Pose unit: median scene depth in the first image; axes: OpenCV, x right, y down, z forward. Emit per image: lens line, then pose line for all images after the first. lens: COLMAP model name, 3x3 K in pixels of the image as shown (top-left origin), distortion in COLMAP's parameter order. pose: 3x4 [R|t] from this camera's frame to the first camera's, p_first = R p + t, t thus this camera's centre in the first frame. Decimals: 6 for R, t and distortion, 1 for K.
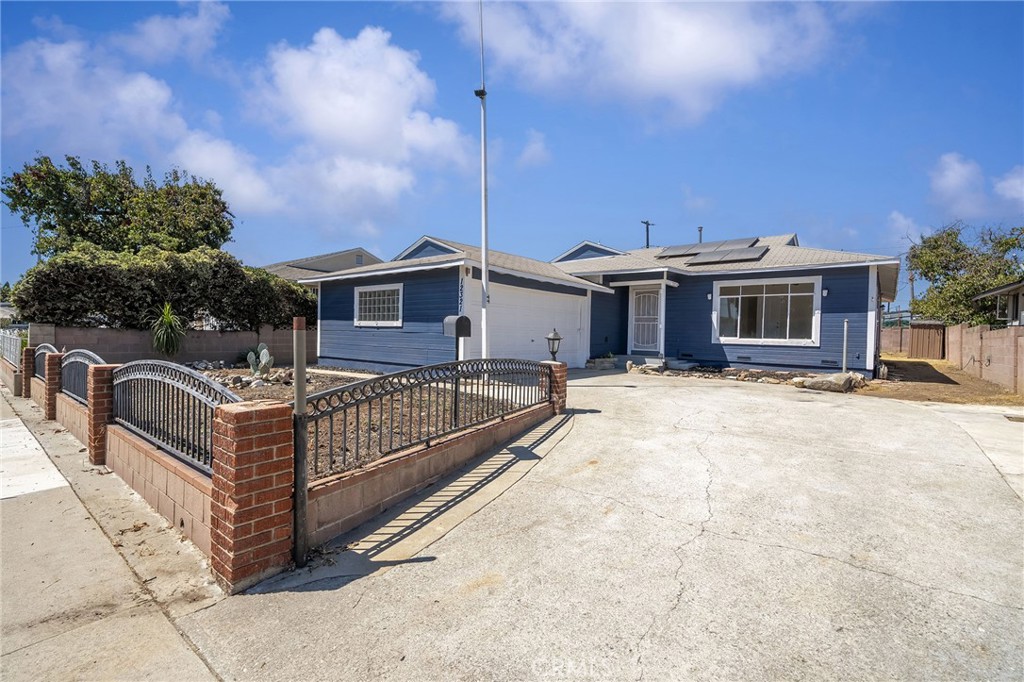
lens RADIAL K [[449.7, 0, 515.9], [0, 449.7, 346.9], [0, 0, 1]] dist [-0.000713, 0.000039]
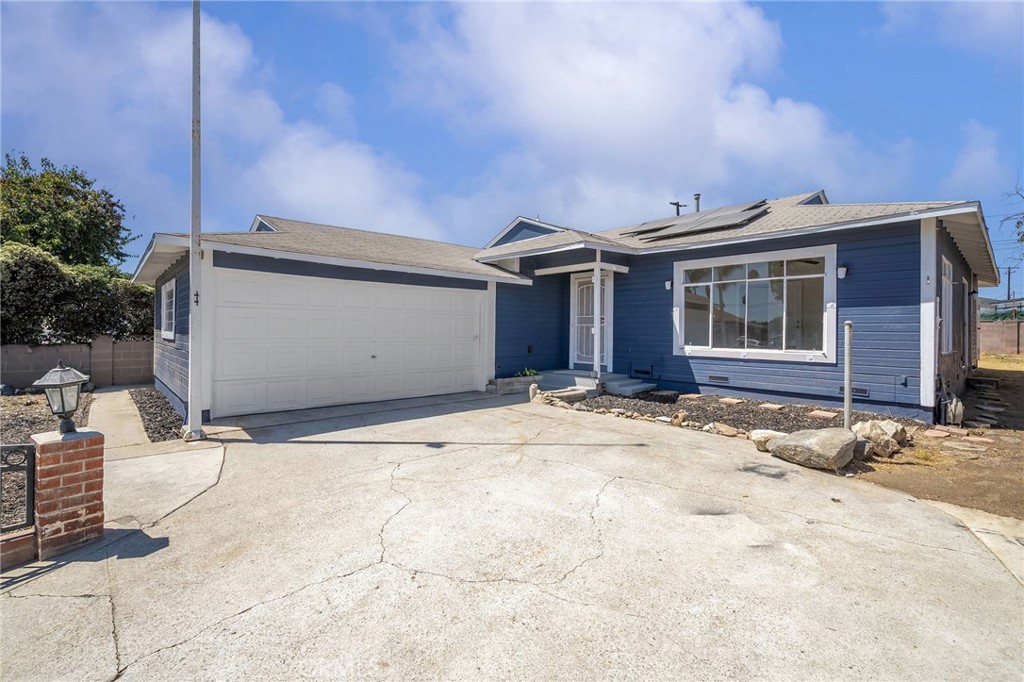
lens RADIAL K [[445.4, 0, 515.0], [0, 445.4, 337.1], [0, 0, 1]] dist [-0.000780, -0.000117]
pose [[0.988779, -0.012333, -0.148875, 0.311991], [0.010003, 0.999816, -0.016393, -0.027099], [0.149050, 0.014720, 0.988720, 0.322278]]
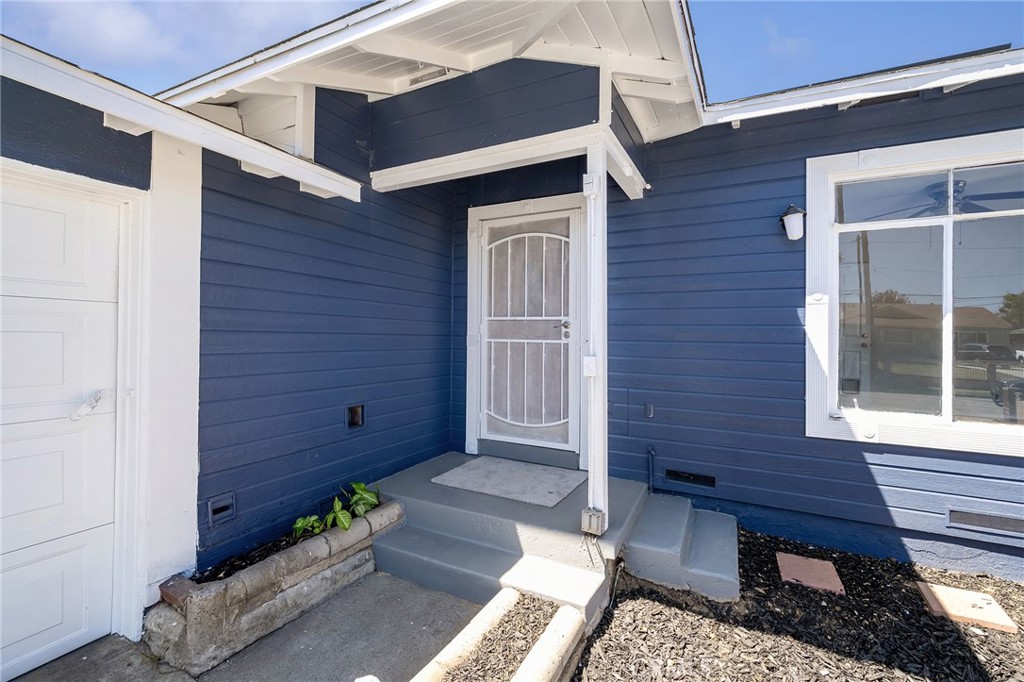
lens RADIAL K [[445.4, 0, 515.0], [0, 445.4, 337.1], [0, 0, 1]] dist [-0.000780, -0.000117]
pose [[0.979264, -0.008362, 0.202418, 0.258407], [0.014107, 0.999537, -0.026956, -0.054829], [-0.202098, 0.029253, 0.978928, 0.838373]]
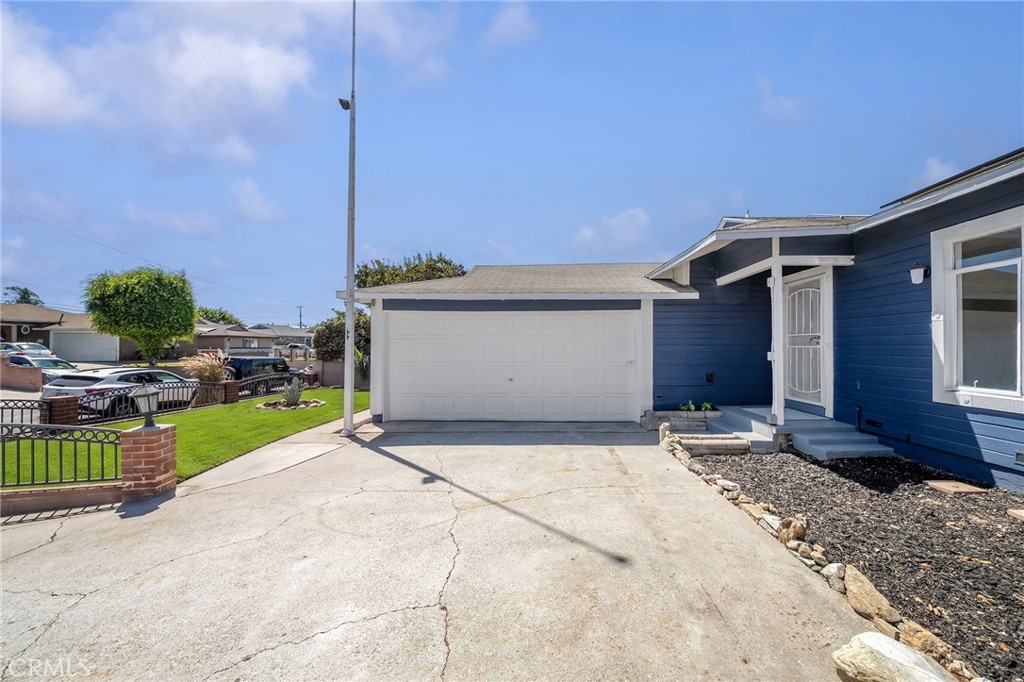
lens RADIAL K [[377.8, 0, 539.2], [0, 377.8, 347.3], [0, 0, 1]] dist [-0.000091, -0.000139]
pose [[0.615468, -0.025008, -0.787765, 0.496942], [-0.007199, 0.999276, -0.037346, -0.039502], [0.788129, 0.028656, 0.614843, 0.577118]]
